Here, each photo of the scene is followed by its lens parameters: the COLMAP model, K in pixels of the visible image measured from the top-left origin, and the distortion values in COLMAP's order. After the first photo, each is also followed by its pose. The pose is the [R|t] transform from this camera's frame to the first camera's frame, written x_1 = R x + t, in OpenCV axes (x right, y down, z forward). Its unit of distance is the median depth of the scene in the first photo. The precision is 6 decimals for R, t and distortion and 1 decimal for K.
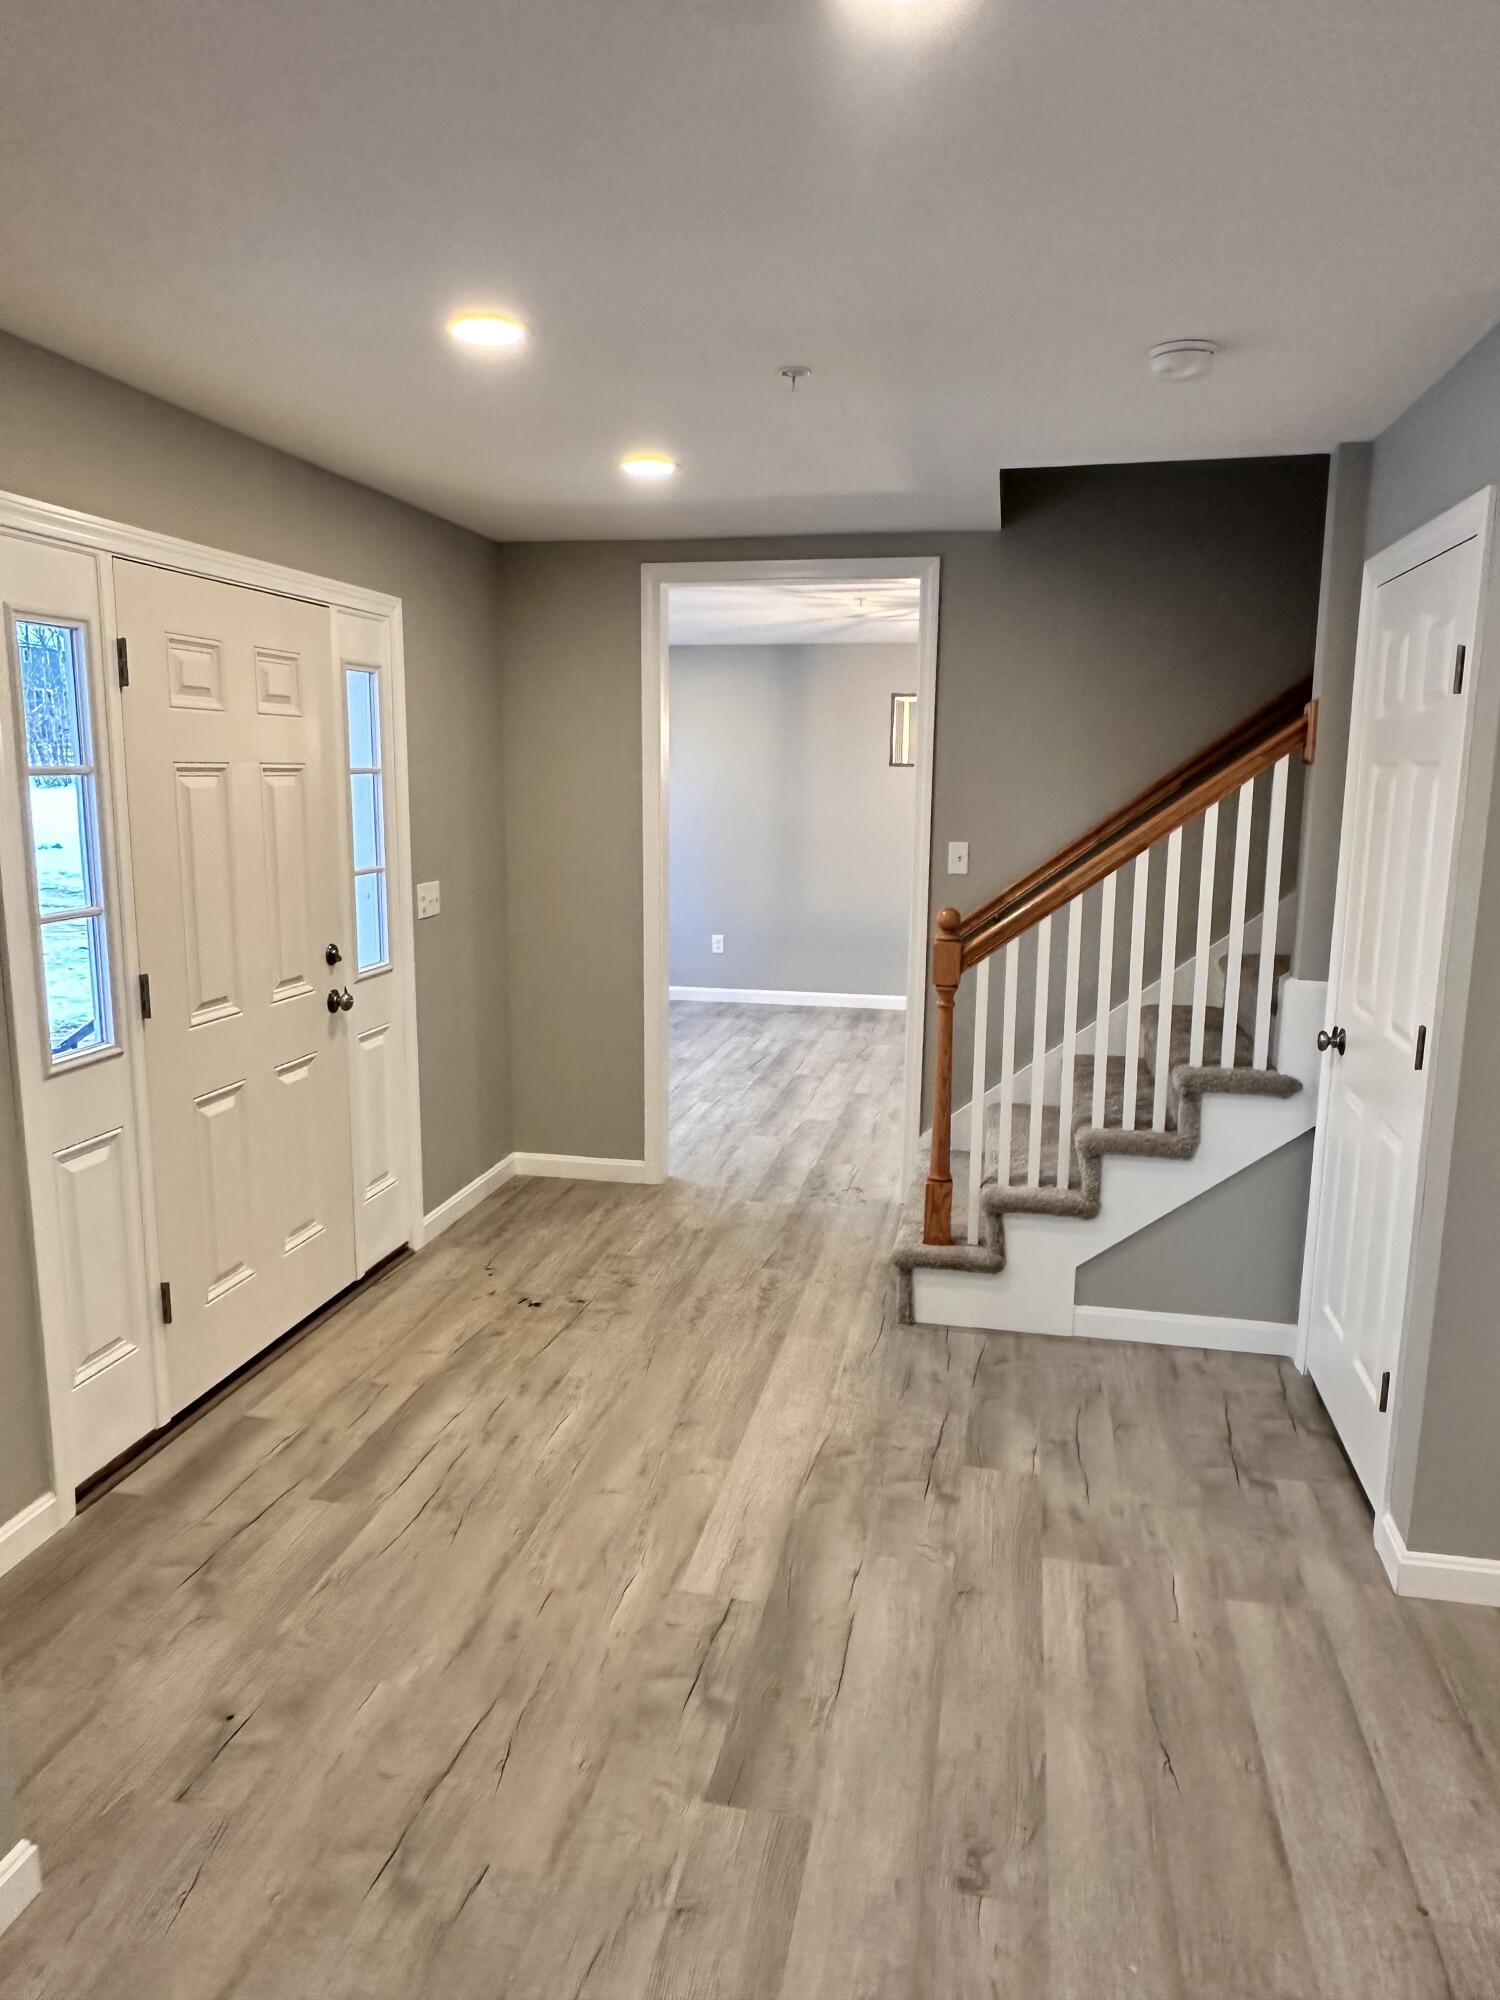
lens RADIAL K [[1321.4, 0, 749.5], [0, 1321.4, 1006.8], [0, 0, 1]] dist [-0.002216, -0.002290]
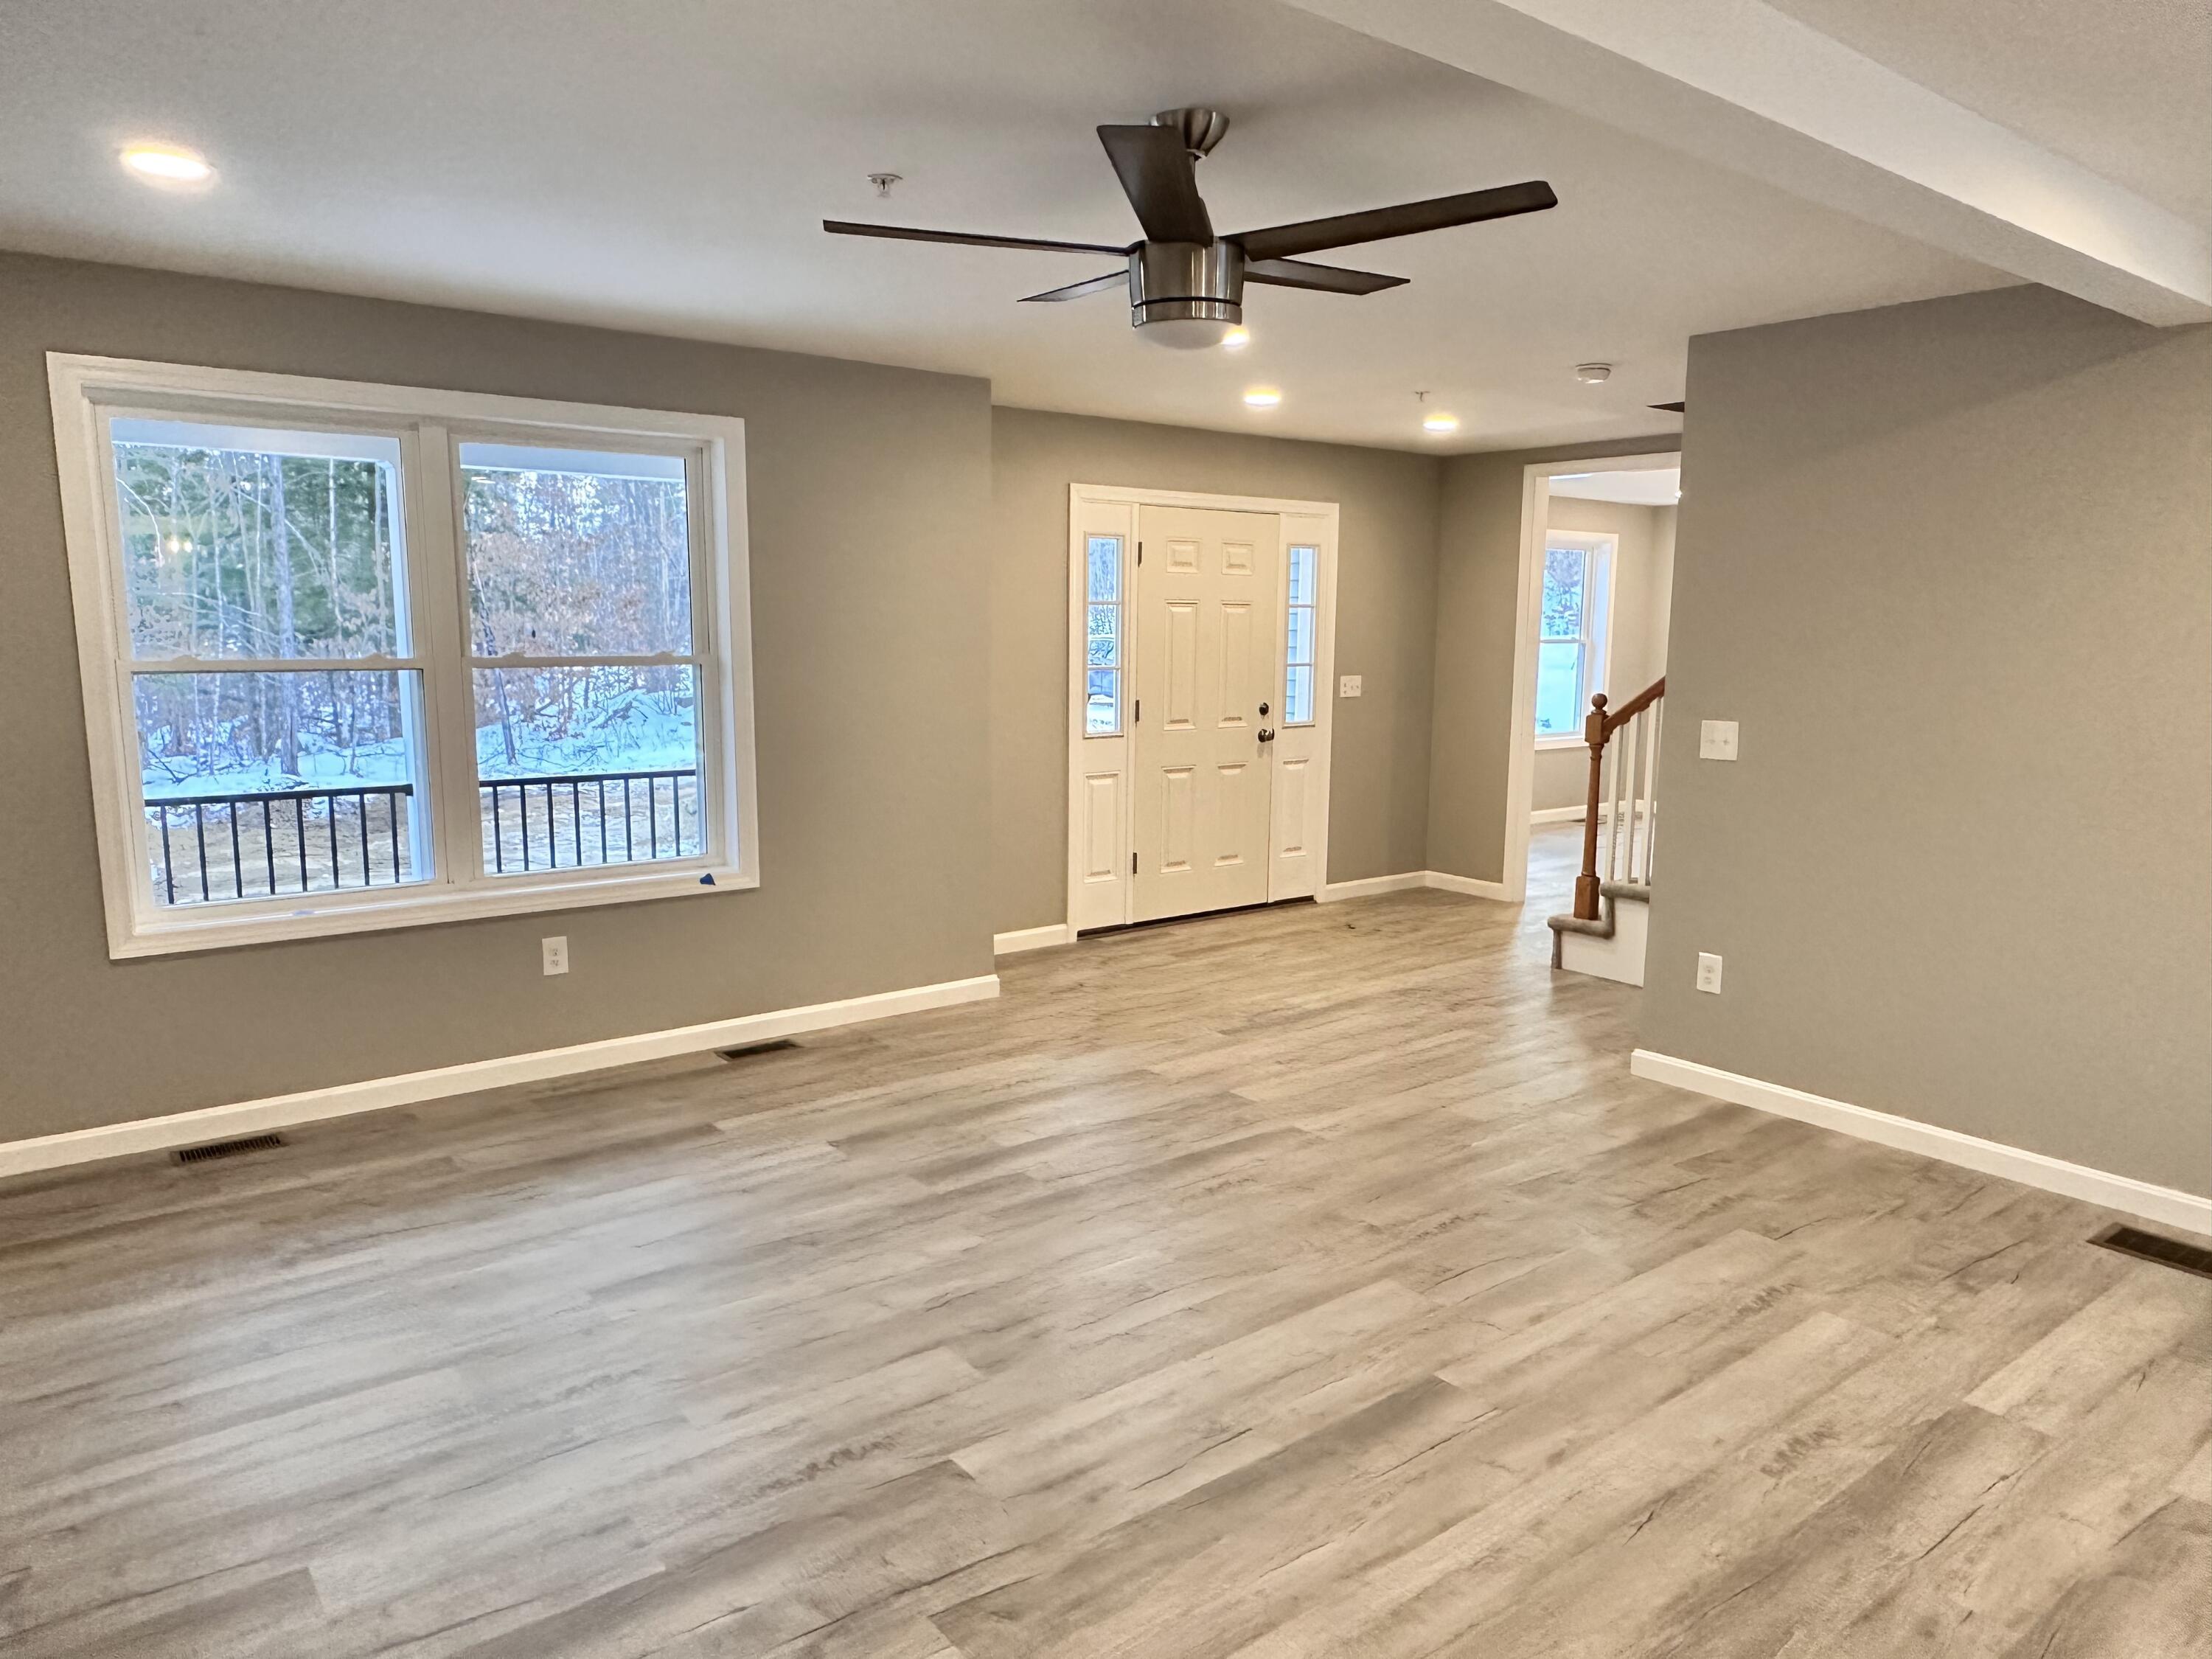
lens RADIAL K [[1461.5, 0, 1112.0], [0, 1461.5, 843.7], [0, 0, 1]] dist [-0.002216, -0.002290]
pose [[0.765329, 0.098281, -0.636092, 0.850022], [-0.117870, 0.992961, 0.011601, 0.151908], [0.632755, 0.066098, 0.771526, -0.675100]]
